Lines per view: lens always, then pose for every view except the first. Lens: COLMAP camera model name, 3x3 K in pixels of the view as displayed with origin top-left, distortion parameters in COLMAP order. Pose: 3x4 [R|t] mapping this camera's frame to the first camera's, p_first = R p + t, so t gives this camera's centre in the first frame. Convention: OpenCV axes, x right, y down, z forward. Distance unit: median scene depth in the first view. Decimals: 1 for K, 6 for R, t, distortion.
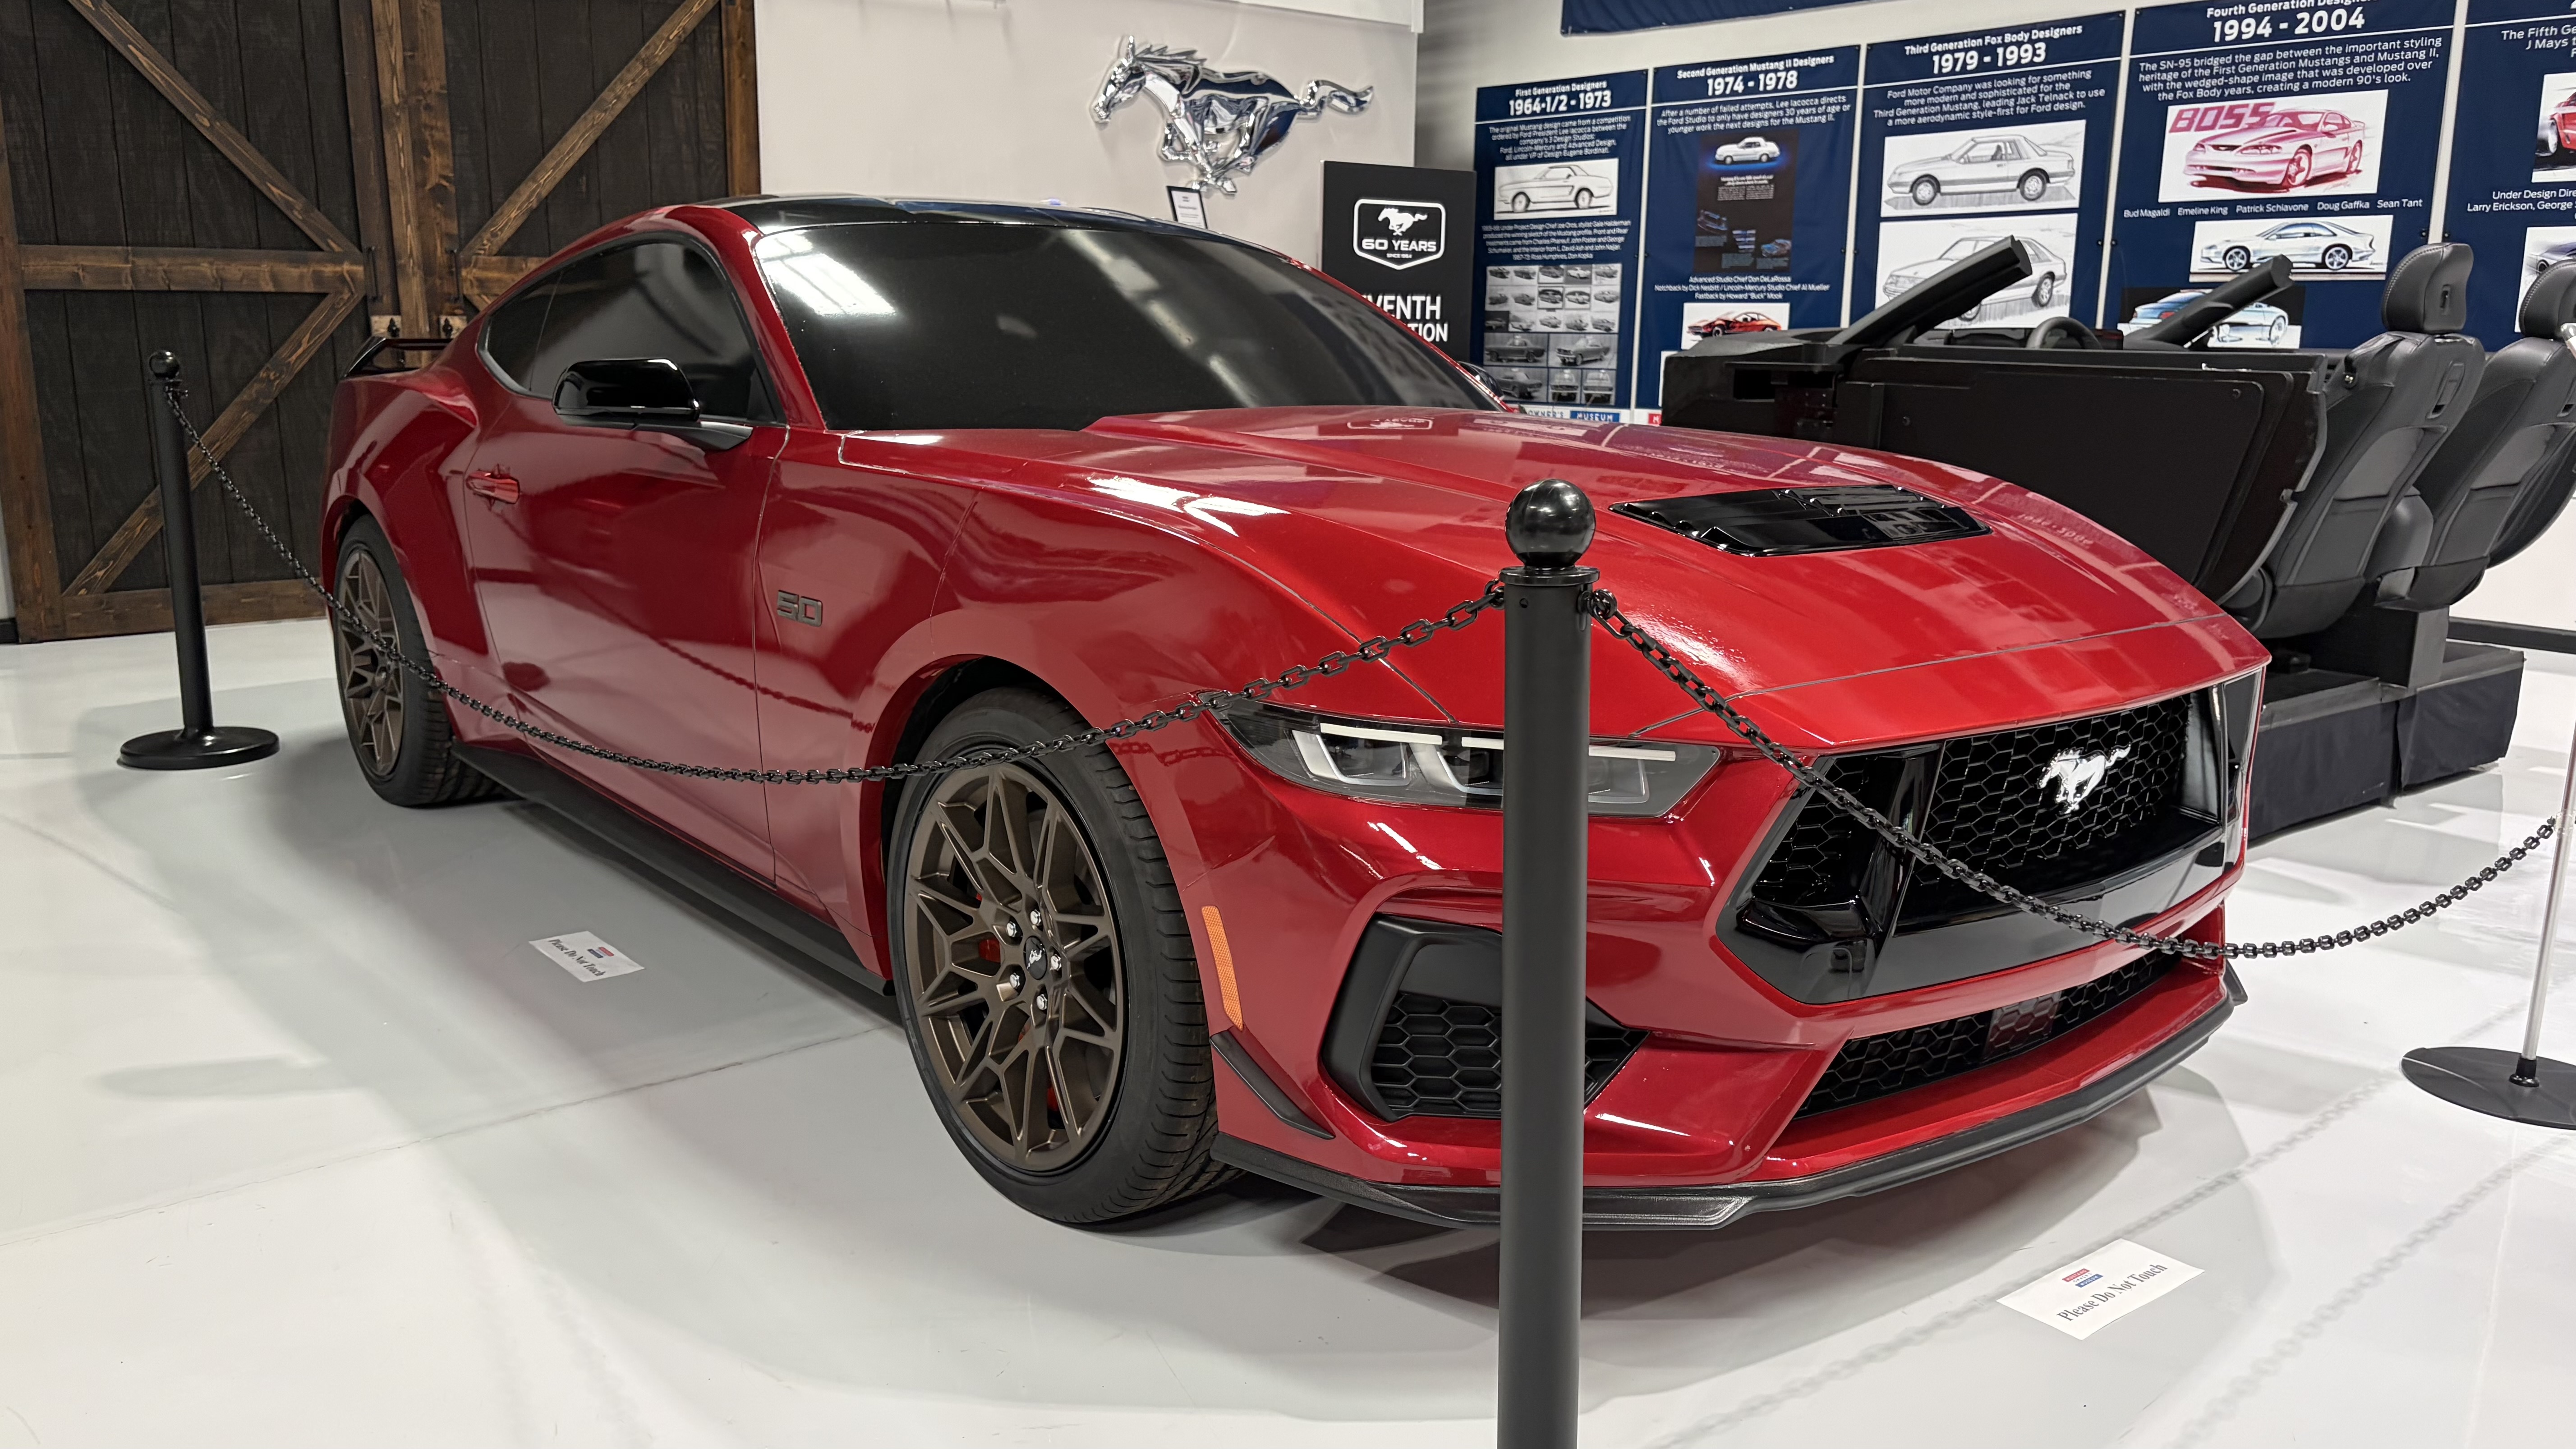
lens RADIAL K [[1959.7, 0, 1268.2], [0, 1959.7, 744.6], [0, 0, 1]] dist [0.029696, -0.038320]
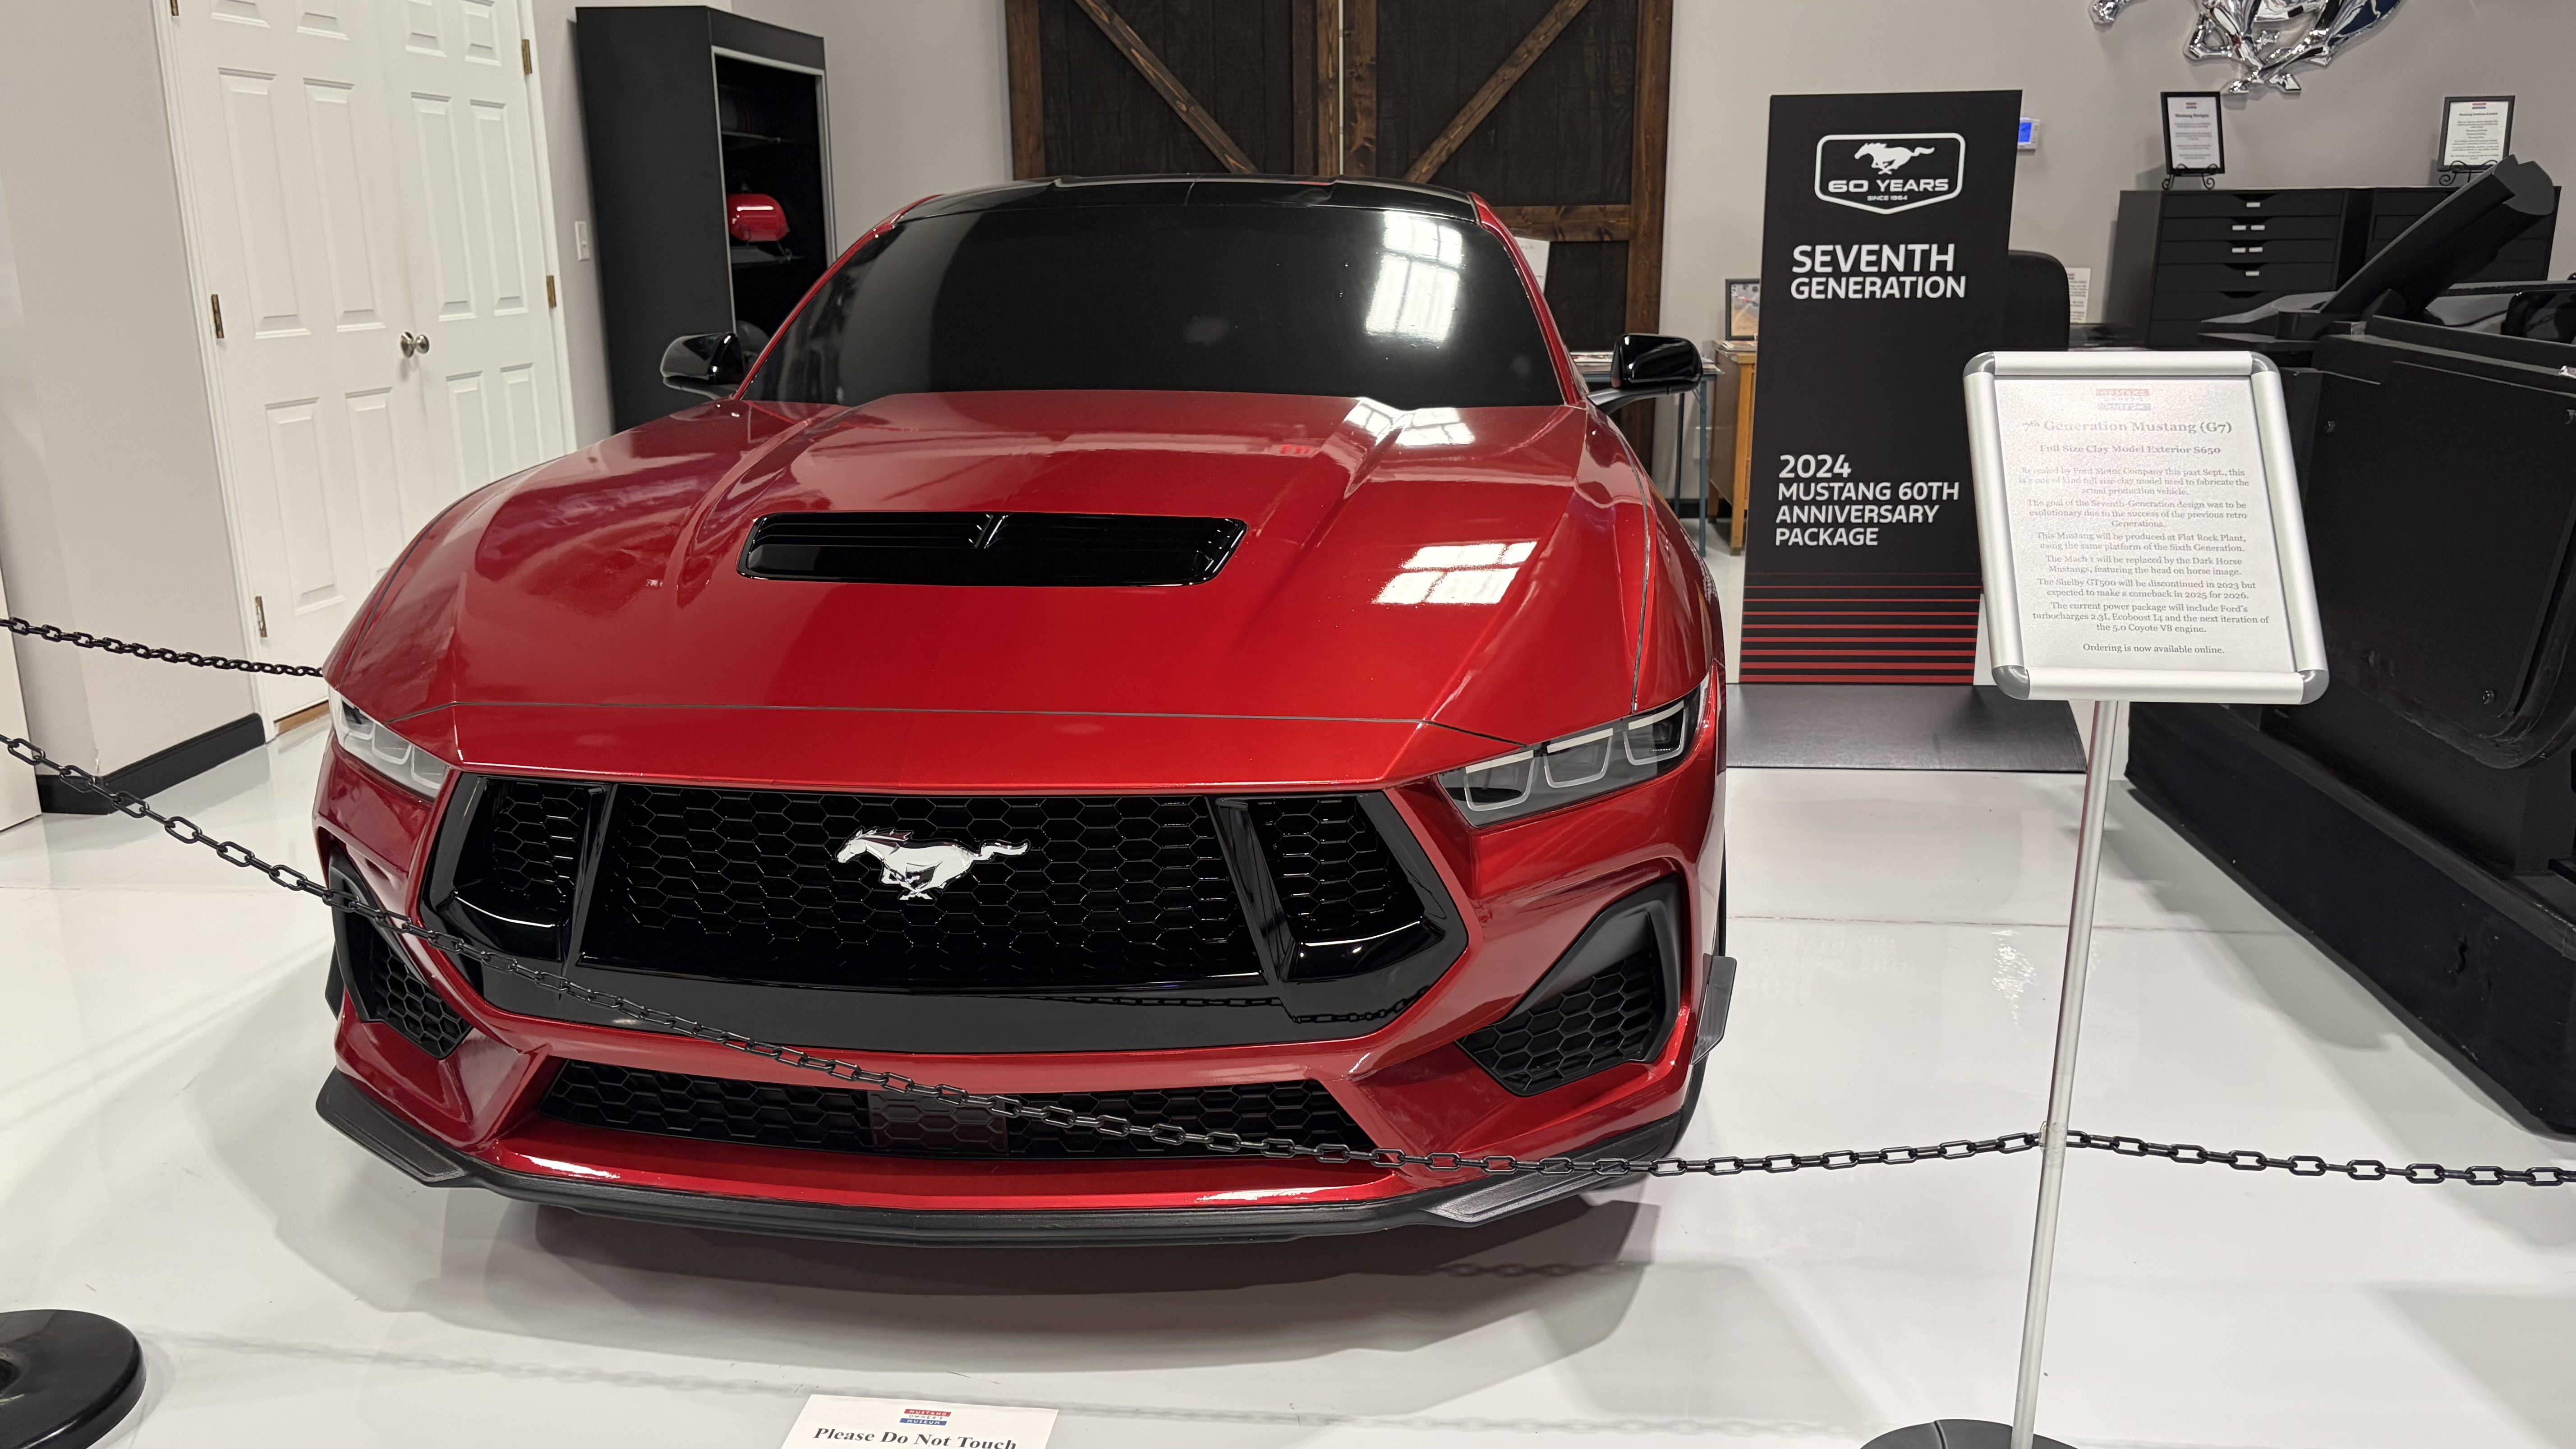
lens RADIAL K [[1959.7, 0, 1279.2], [0, 1959.7, 720.0], [0, 0, 1]] dist [0.029696, -0.038320]
pose [[0.716294, 0.152632, -0.680902, 0.487062], [-0.129904, 0.987894, 0.084791, -0.062395], [0.685601, 0.027717, 0.727450, 0.200873]]
